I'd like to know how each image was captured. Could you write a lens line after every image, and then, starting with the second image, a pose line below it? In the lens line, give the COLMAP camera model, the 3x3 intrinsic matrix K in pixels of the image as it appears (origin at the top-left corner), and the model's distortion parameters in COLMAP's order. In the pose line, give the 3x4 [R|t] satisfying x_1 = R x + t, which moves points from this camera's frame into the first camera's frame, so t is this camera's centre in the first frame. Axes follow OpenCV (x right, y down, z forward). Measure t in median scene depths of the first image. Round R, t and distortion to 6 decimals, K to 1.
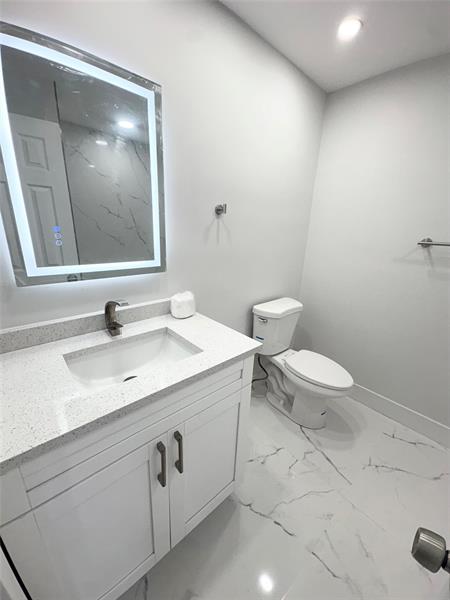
lens RADIAL K [[246.7, 0, 225.0], [0, 246.7, 300.0], [0, 0, 1]] dist [0.000456, 0.000005]
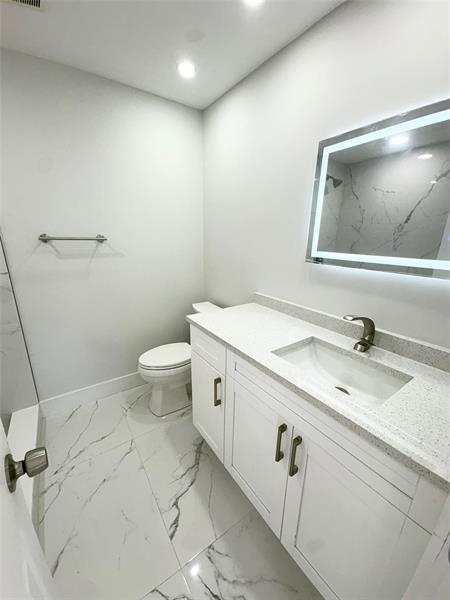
lens RADIAL K [[246.7, 0, 225.0], [0, 246.7, 300.0], [0, 0, 1]] dist [0.000456, 0.000005]
pose [[-0.135993, 0.227109, -0.964327, 0.623453], [-0.320743, 0.910854, 0.259748, -0.143609], [0.937353, 0.344625, -0.051026, 0.491224]]
